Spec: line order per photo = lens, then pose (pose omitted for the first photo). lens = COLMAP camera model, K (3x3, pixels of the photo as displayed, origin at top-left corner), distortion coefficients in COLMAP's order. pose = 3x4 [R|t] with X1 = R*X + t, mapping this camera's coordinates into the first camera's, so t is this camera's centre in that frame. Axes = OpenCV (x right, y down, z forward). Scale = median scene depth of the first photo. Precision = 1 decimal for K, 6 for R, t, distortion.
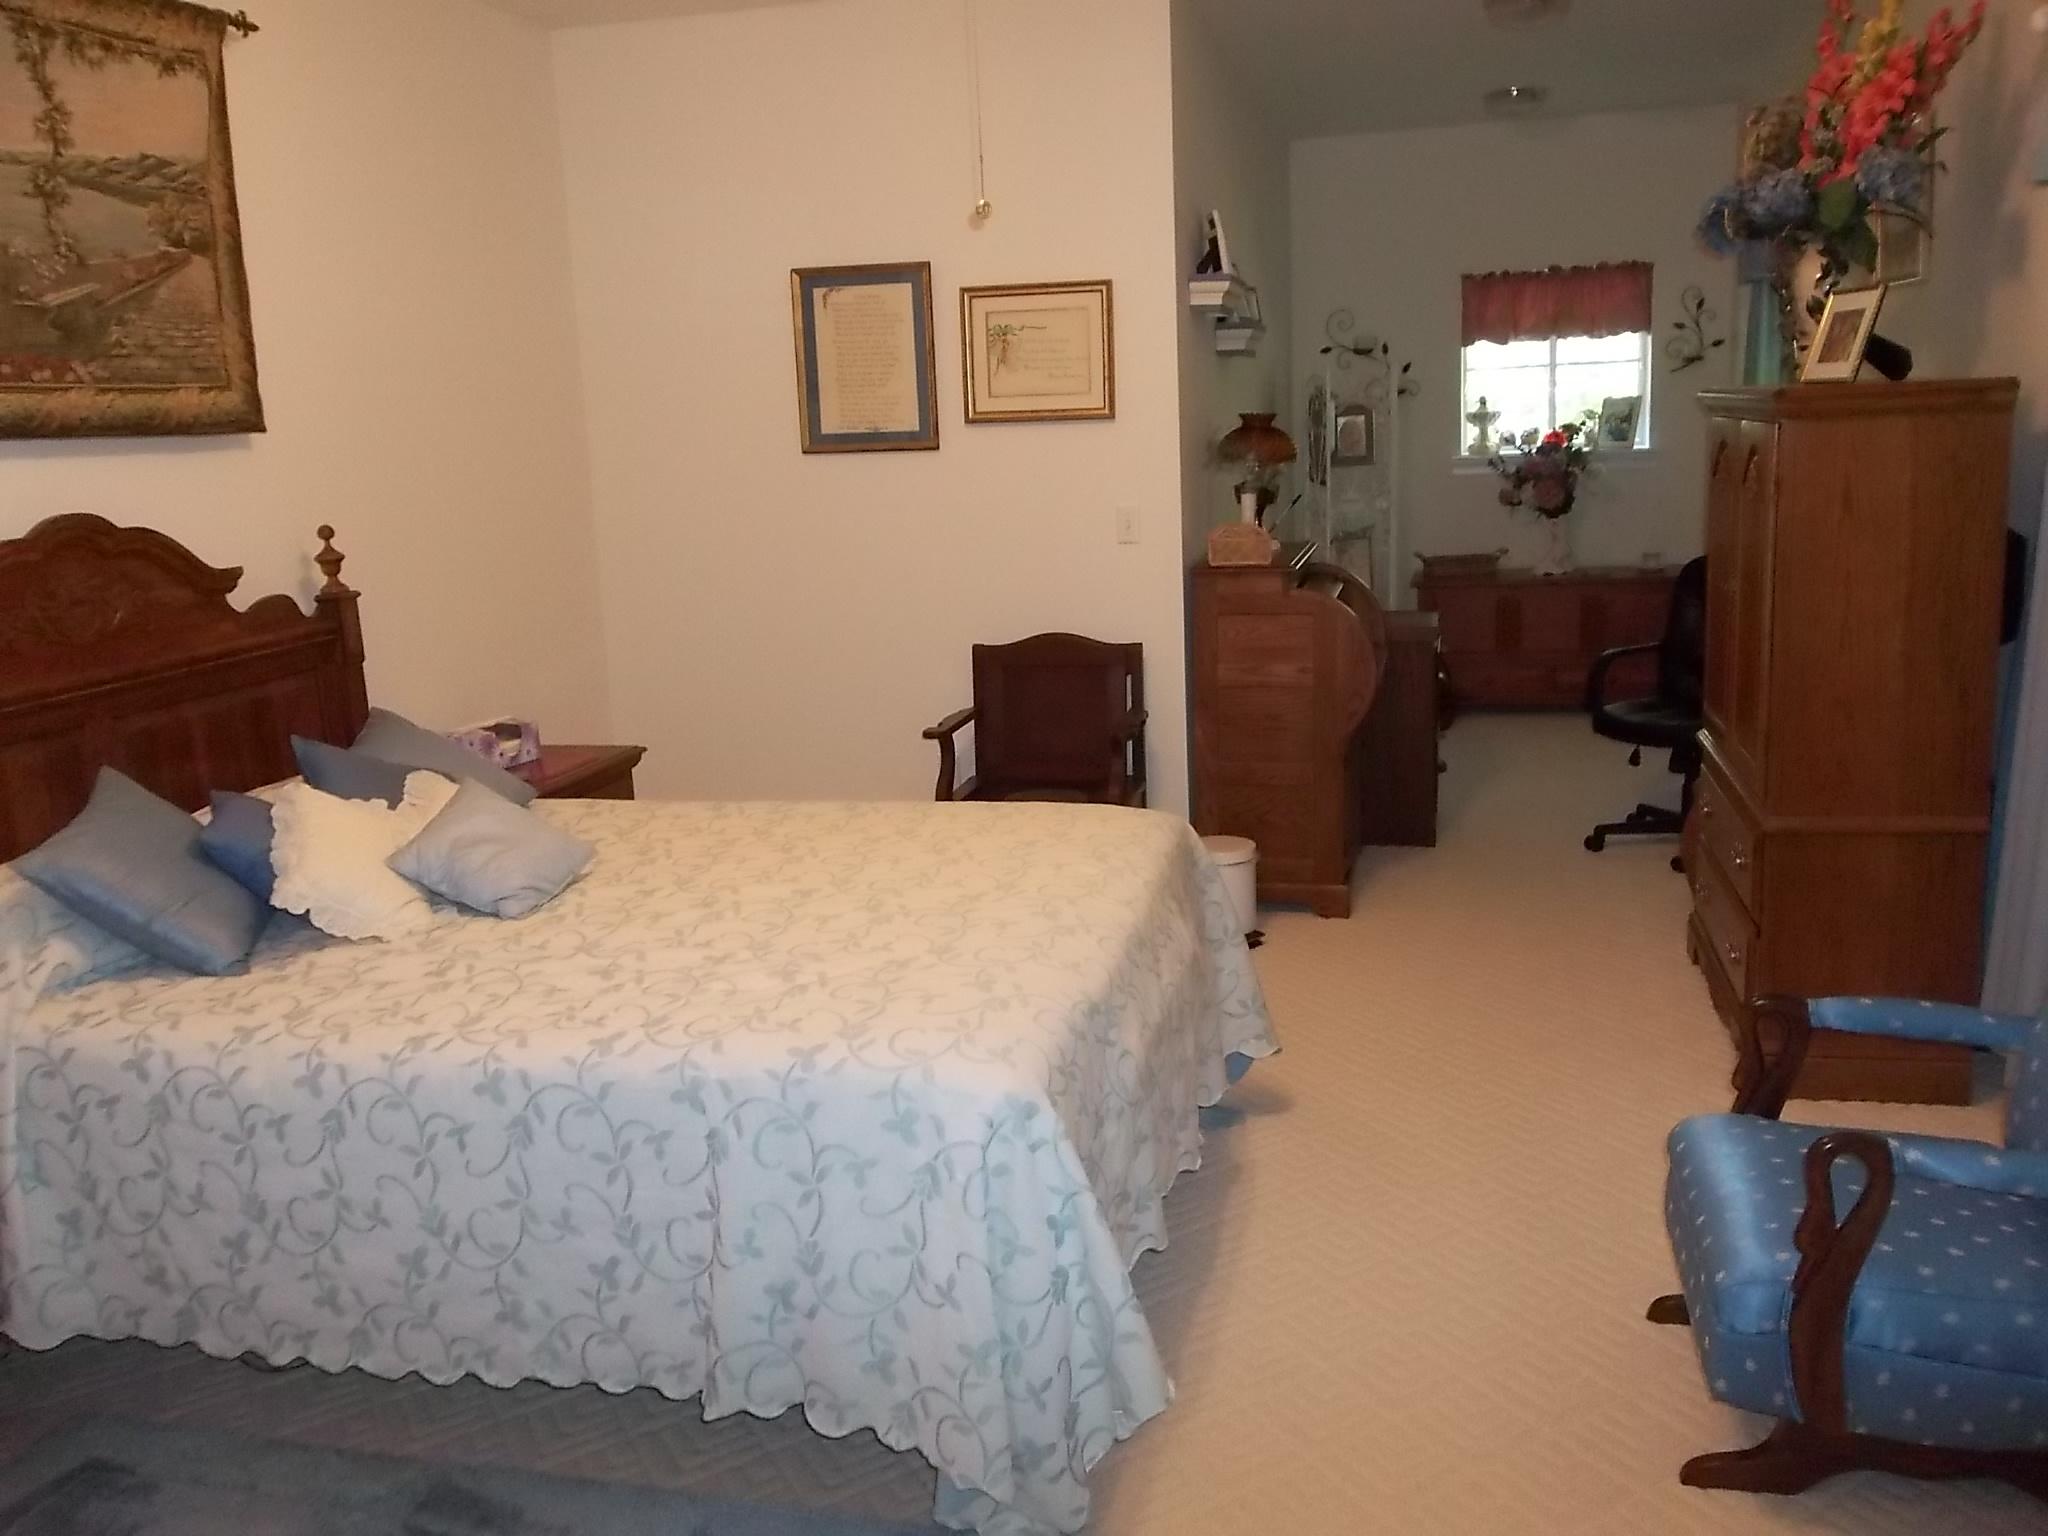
lens RADIAL K [[1643.0, 0, 1006.4], [0, 1643.0, 757.7], [0, 0, 1]] dist [-0.029650, 0.011703]
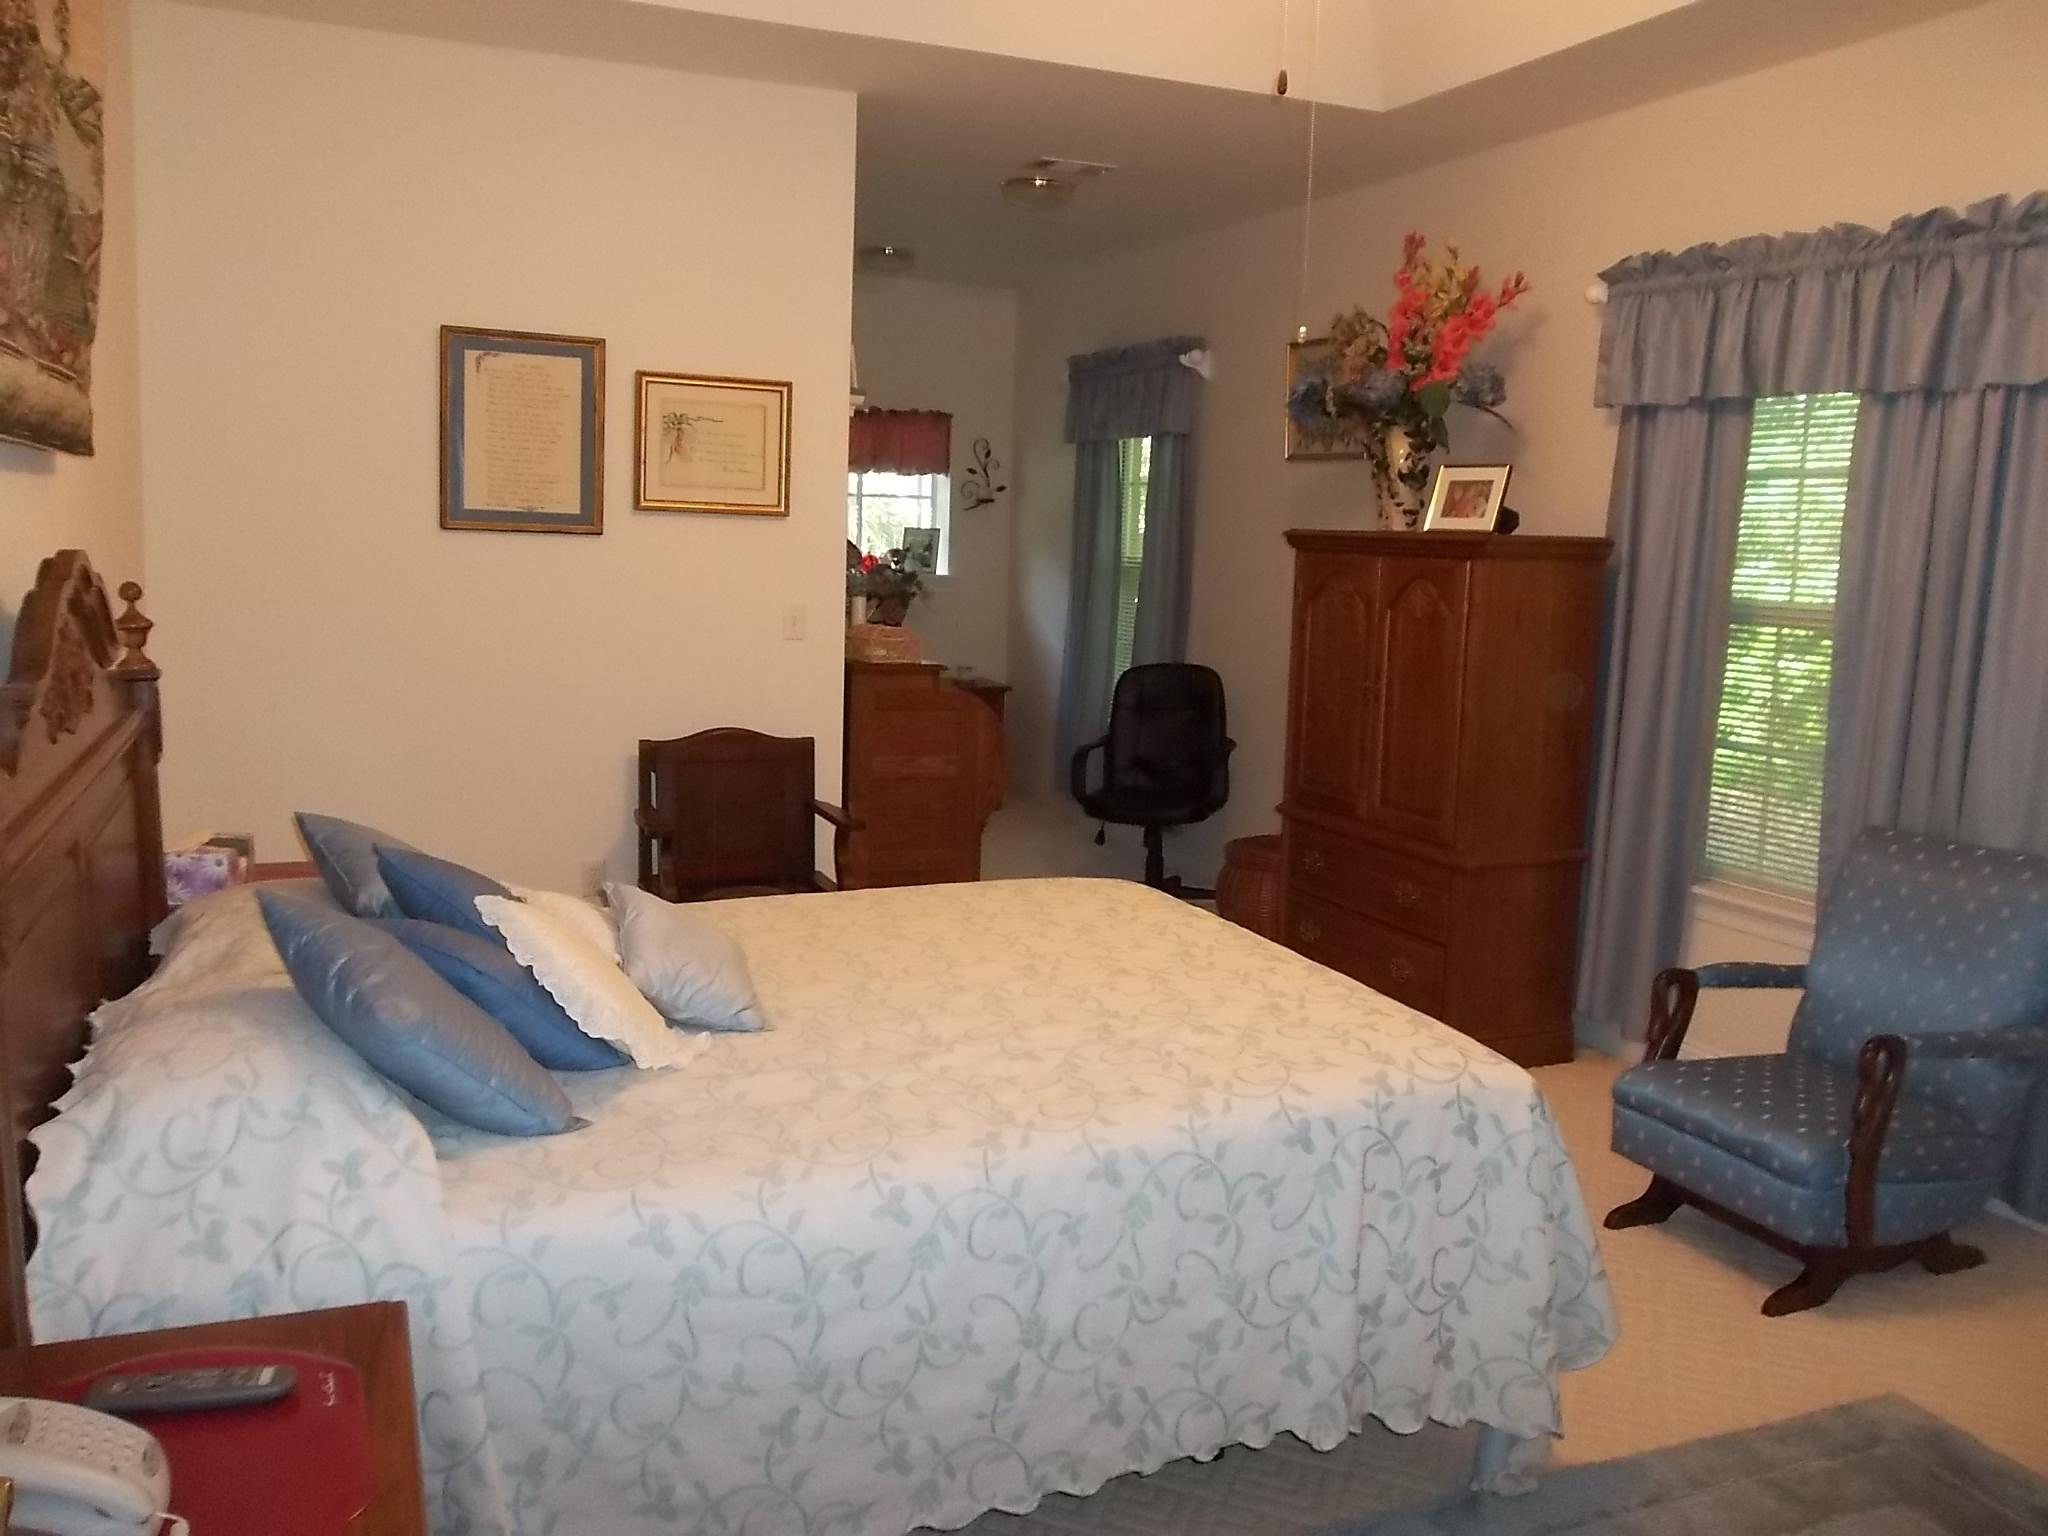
lens RADIAL K [[1643.0, 0, 1000.7], [0, 1643.0, 773.5], [0, 0, 1]] dist [-0.029650, 0.011703]
pose [[0.793157, -0.019160, 0.608716, -0.597641], [0.058098, 0.997327, -0.044310, 0.005968], [-0.606240, 0.070510, 0.792150, 0.166677]]
